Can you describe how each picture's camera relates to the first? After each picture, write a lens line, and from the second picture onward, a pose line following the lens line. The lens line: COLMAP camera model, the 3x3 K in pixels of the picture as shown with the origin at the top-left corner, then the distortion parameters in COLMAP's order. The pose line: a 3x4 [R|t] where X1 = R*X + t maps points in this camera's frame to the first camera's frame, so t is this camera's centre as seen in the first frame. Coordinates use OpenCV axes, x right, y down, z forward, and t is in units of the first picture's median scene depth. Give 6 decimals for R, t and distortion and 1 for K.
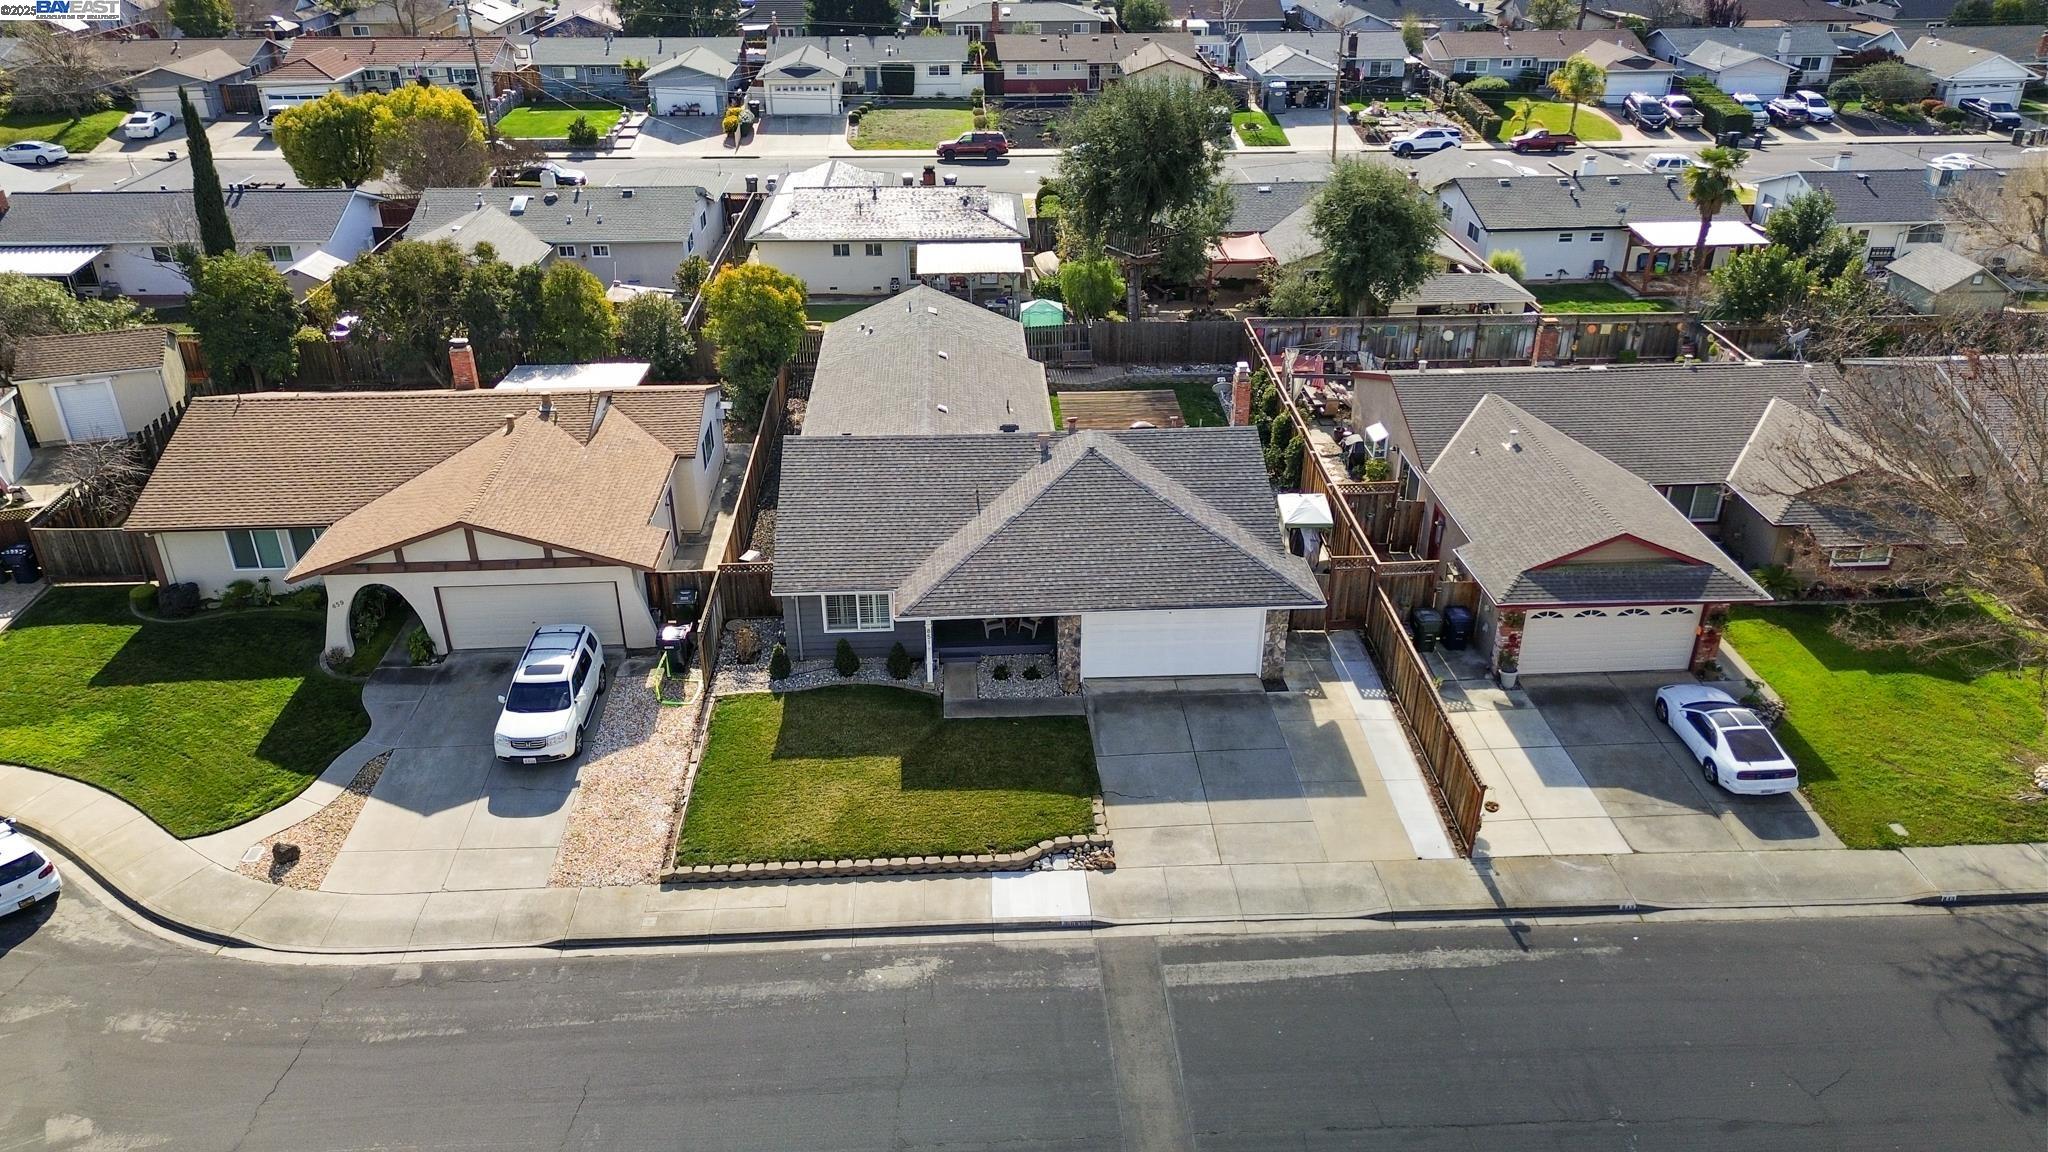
lens RADIAL K [[1437.3, 0, 1024.0], [0, 1437.3, 576.0], [0, 0, 1]] dist [0.080539, -0.089650]
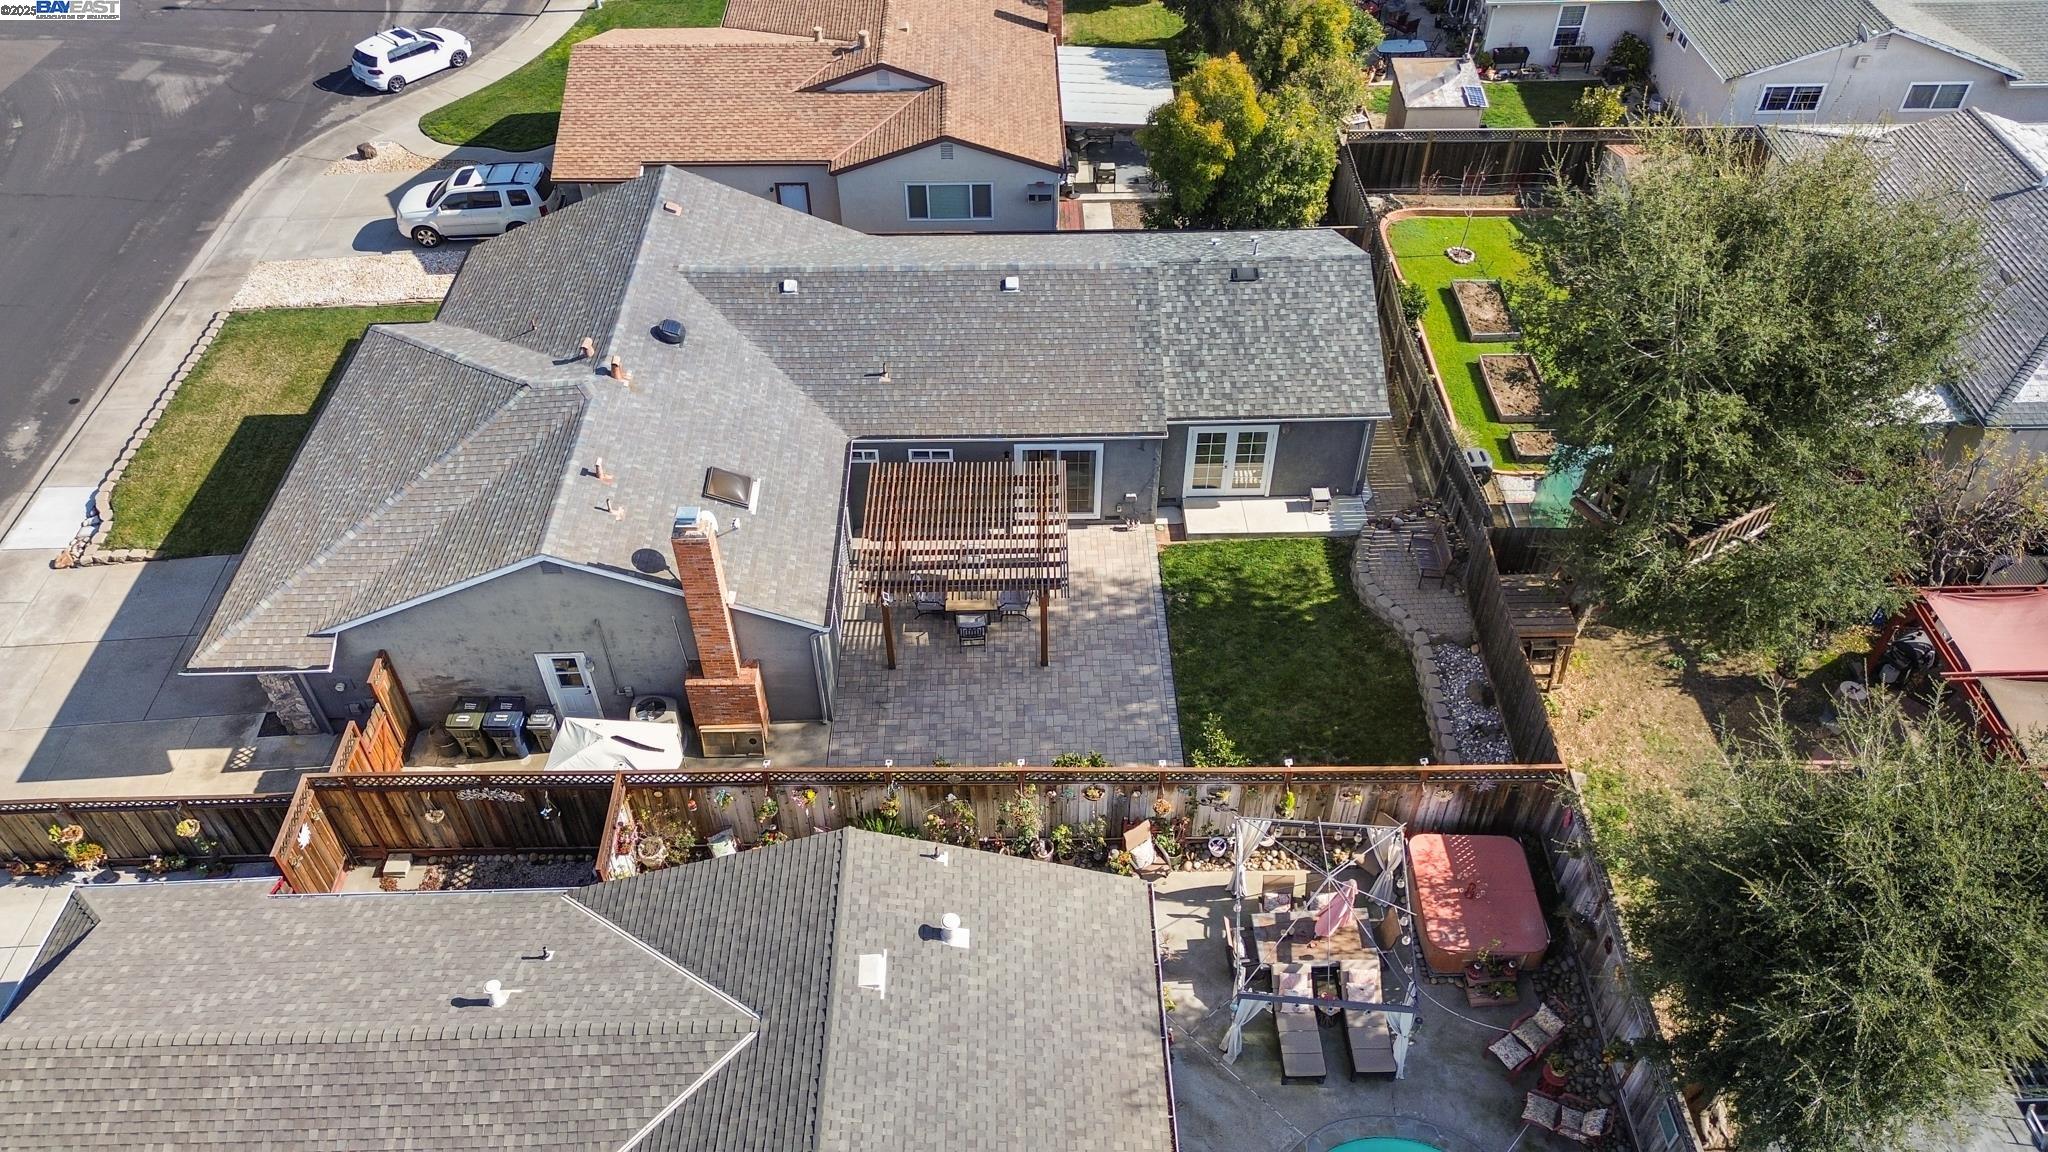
lens RADIAL K [[1437.3, 0, 1024.0], [0, 1437.3, 576.0], [0, 0, 1]] dist [0.080539, -0.089650]
pose [[-0.034560, 0.701167, -0.712159, 0.728178], [-0.463880, 0.619919, 0.632863, -0.708306], [0.885223, 0.352228, 0.303833, 1.232311]]
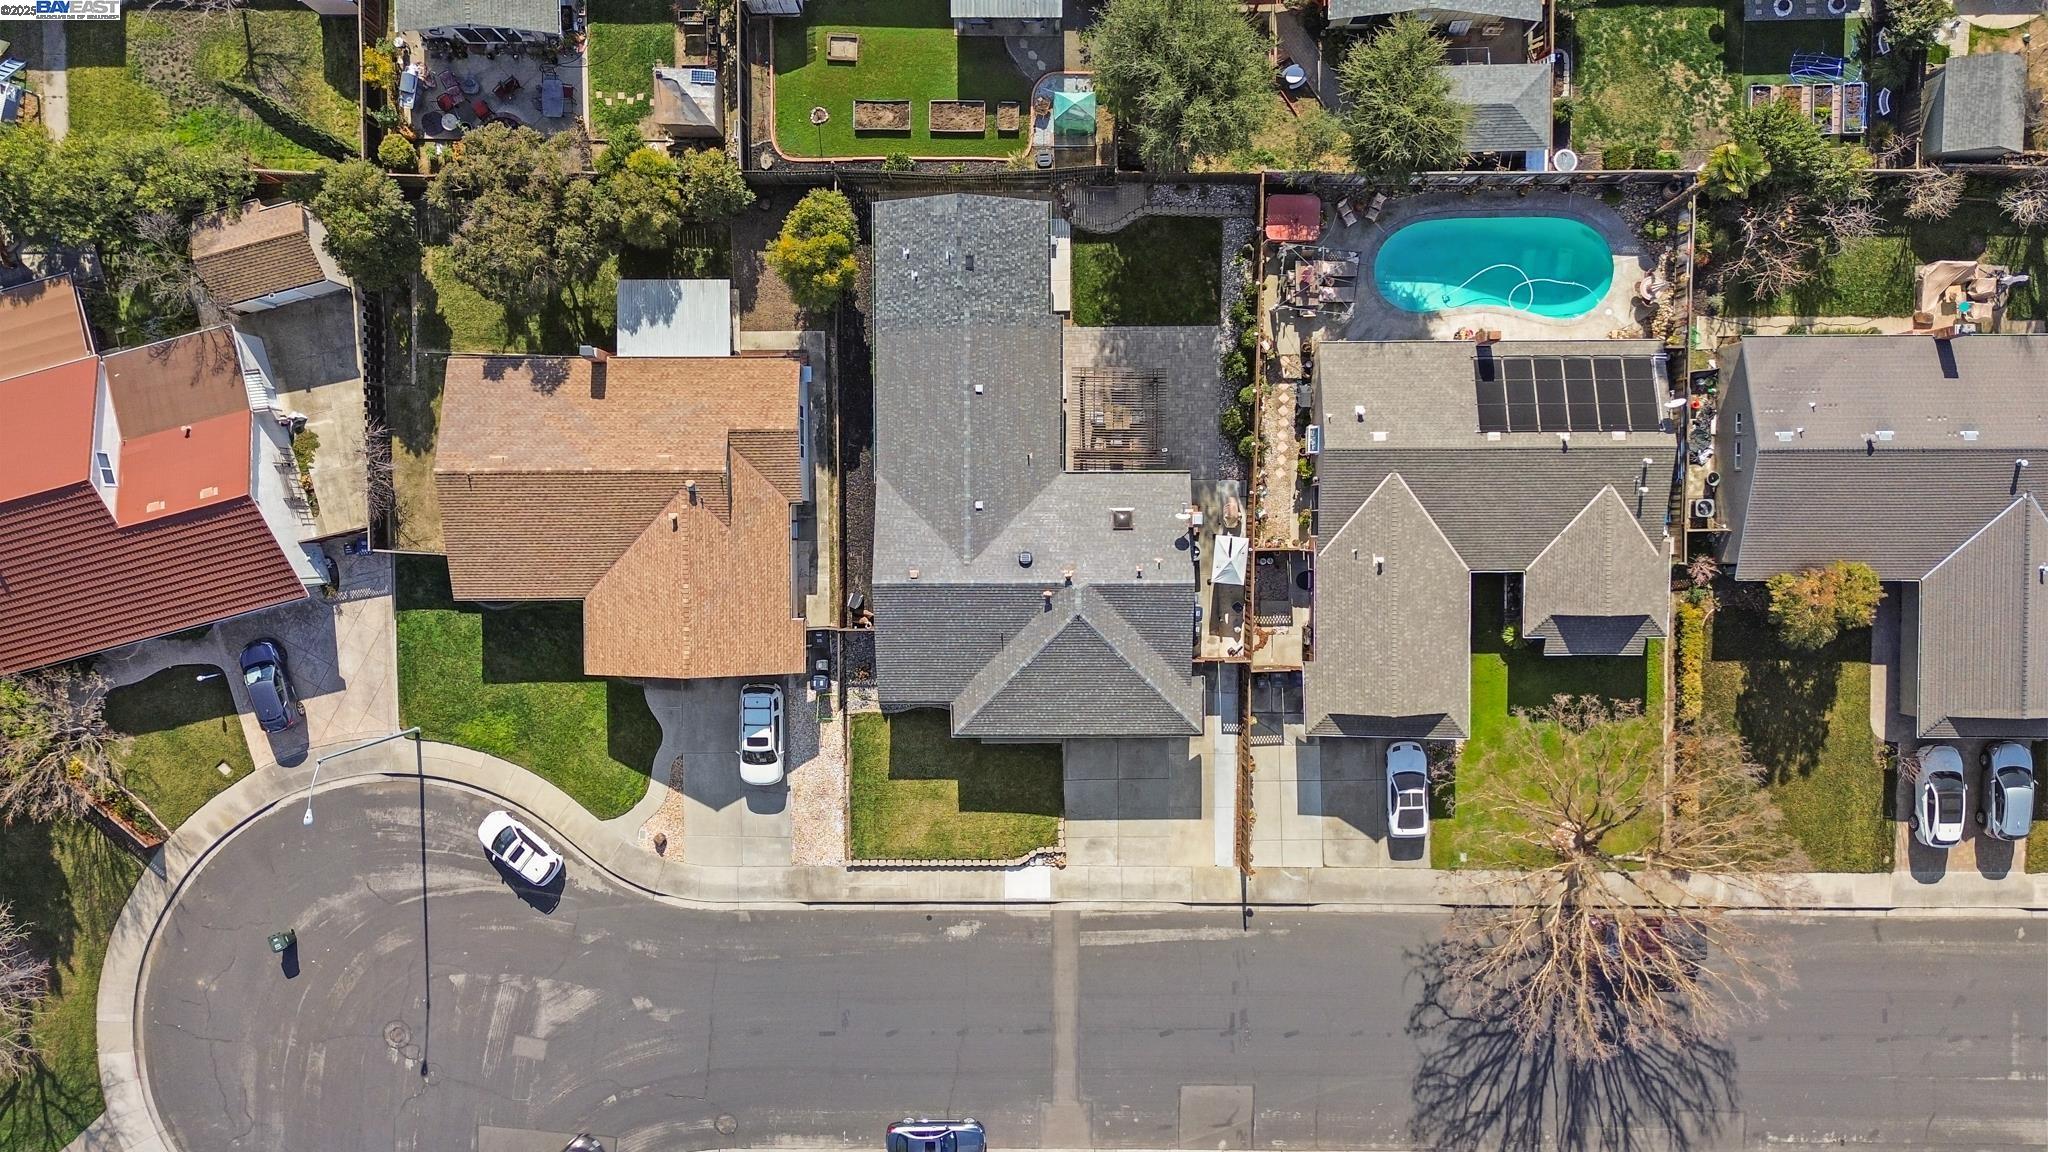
lens RADIAL K [[1437.3, 0, 1024.0], [0, 1437.3, 576.0], [0, 0, 1]] dist [0.080539, -0.089650]
pose [[0.998843, 0.047957, -0.003637, -0.007517], [-0.017948, 0.441842, 0.896913, -1.732854], [0.044620, -0.895810, 0.442191, 0.442805]]
